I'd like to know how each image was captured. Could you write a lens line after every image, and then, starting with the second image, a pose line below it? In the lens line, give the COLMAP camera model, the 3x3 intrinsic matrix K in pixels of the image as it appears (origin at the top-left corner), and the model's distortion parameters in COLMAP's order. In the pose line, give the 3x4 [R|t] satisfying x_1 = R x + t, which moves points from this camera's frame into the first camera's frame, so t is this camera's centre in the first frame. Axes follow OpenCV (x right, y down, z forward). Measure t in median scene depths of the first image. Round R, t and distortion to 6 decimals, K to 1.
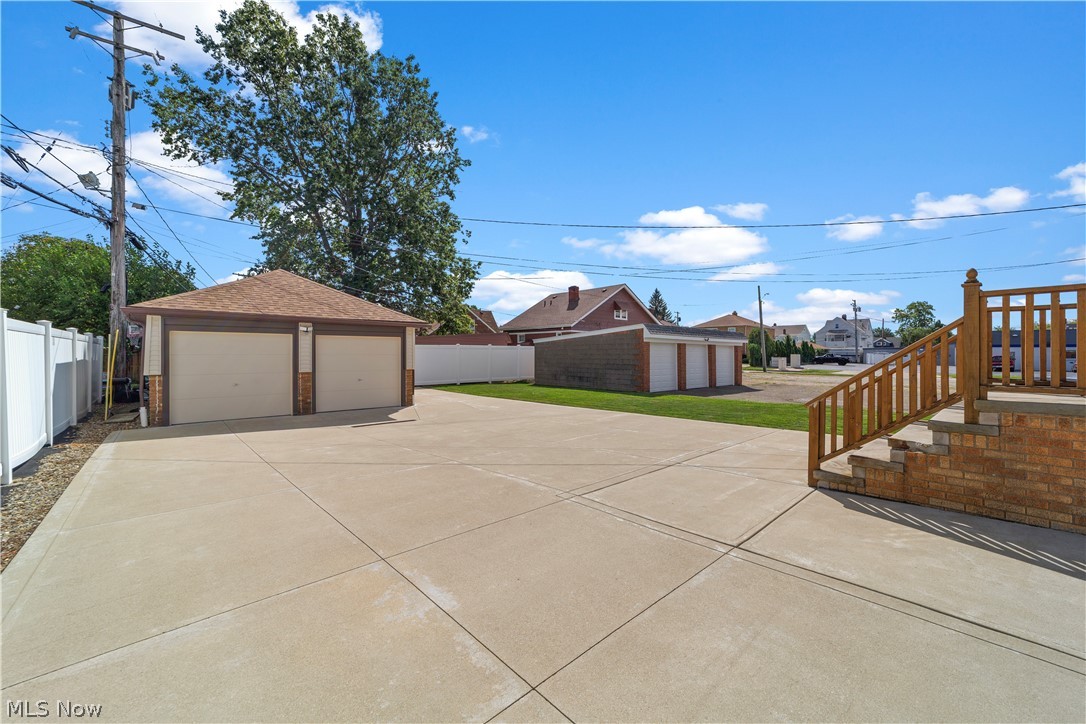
lens RADIAL K [[421.1, 0, 566.3], [0, 421.1, 345.5], [0, 0, 1]] dist [-0.001223, 0.003011]
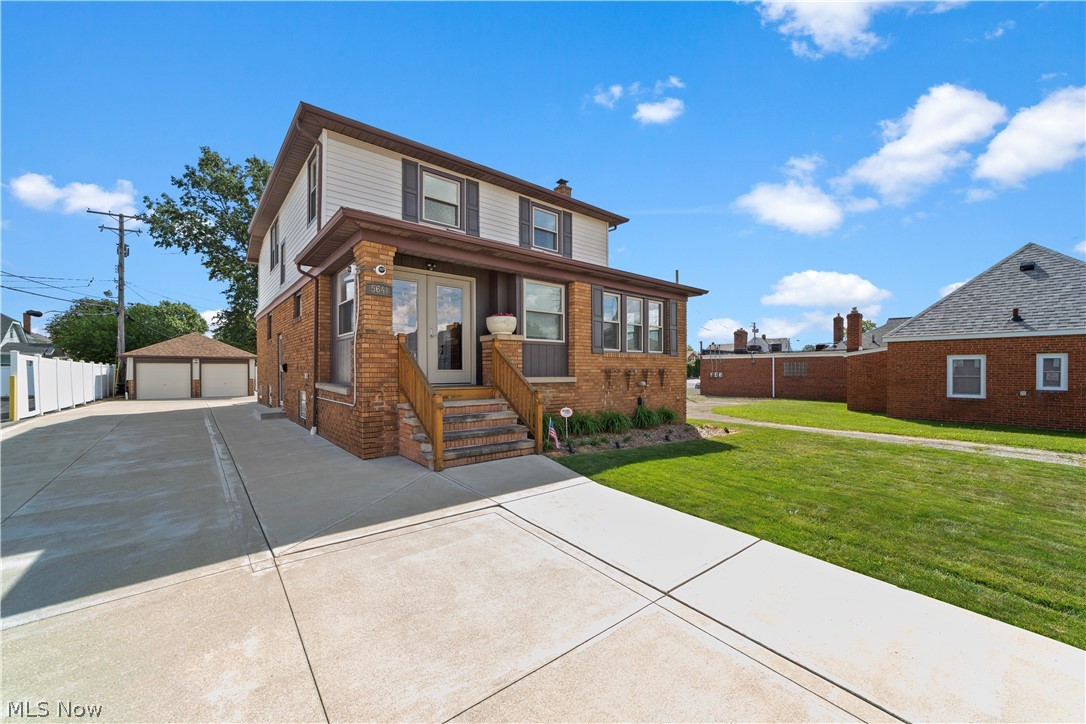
lens RADIAL K [[421.1, 0, 554.6], [0, 421.1, 363.9], [0, 0, 1]] dist [-0.001223, 0.003011]
pose [[0.998858, -0.008028, -0.047099, 1.410354], [0.008032, 0.999968, -0.000103, -0.008509], [0.047099, -0.000276, 0.998890, -1.185046]]
